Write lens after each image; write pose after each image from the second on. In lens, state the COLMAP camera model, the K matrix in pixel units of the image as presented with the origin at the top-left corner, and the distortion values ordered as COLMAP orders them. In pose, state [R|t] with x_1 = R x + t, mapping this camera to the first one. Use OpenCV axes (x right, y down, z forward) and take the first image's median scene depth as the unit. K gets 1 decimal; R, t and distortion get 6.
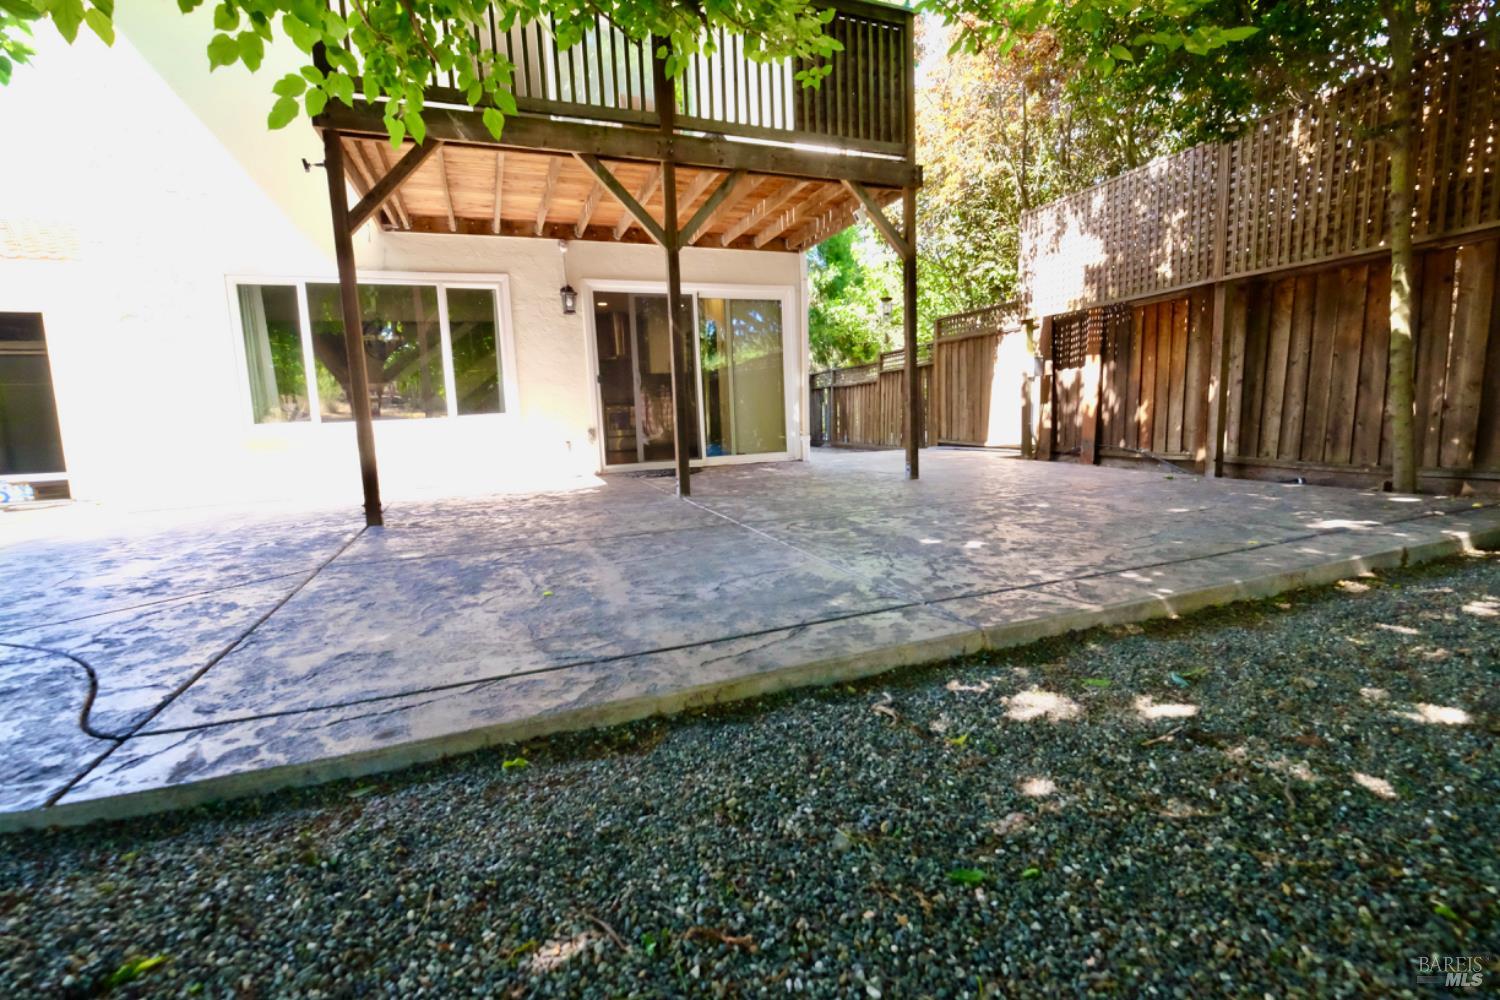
lens RADIAL K [[652.3, 0, 750.0], [0, 652.3, 500.0], [0, 0, 1]] dist [-0.012155, -0.000275]
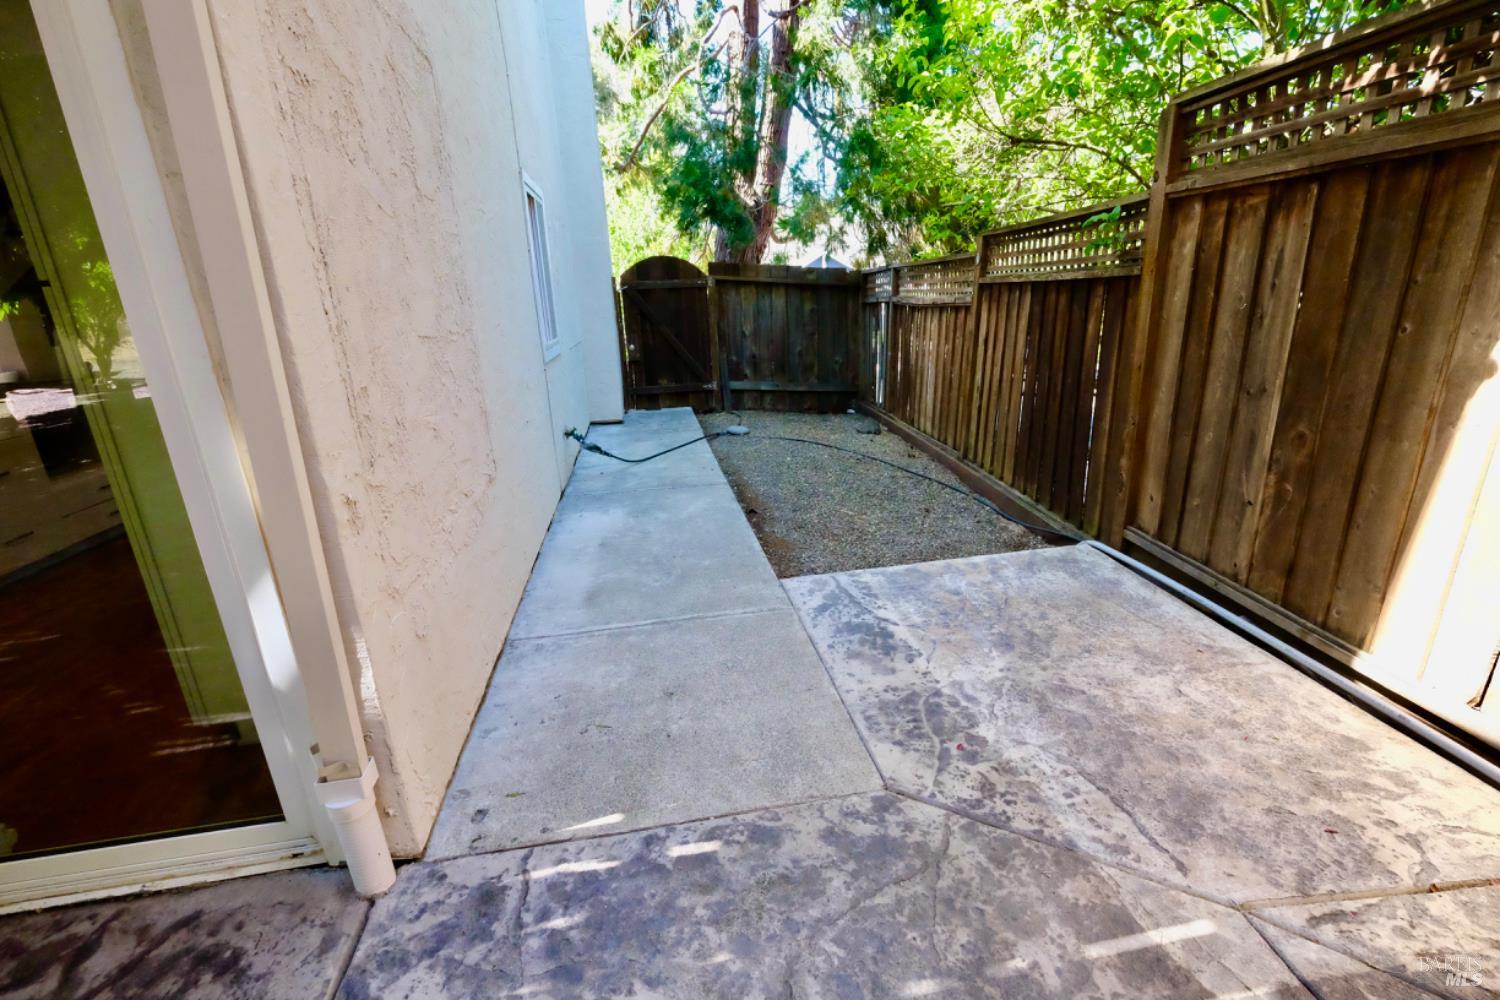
lens RADIAL K [[652.3, 0, 750.0], [0, 652.3, 500.0], [0, 0, 1]] dist [-0.012155, -0.000275]
pose [[0.977947, 0.063636, -0.198920, 0.168684], [-0.026307, 0.982397, 0.184943, -0.153873], [0.207188, -0.175632, 0.962407, 0.645556]]
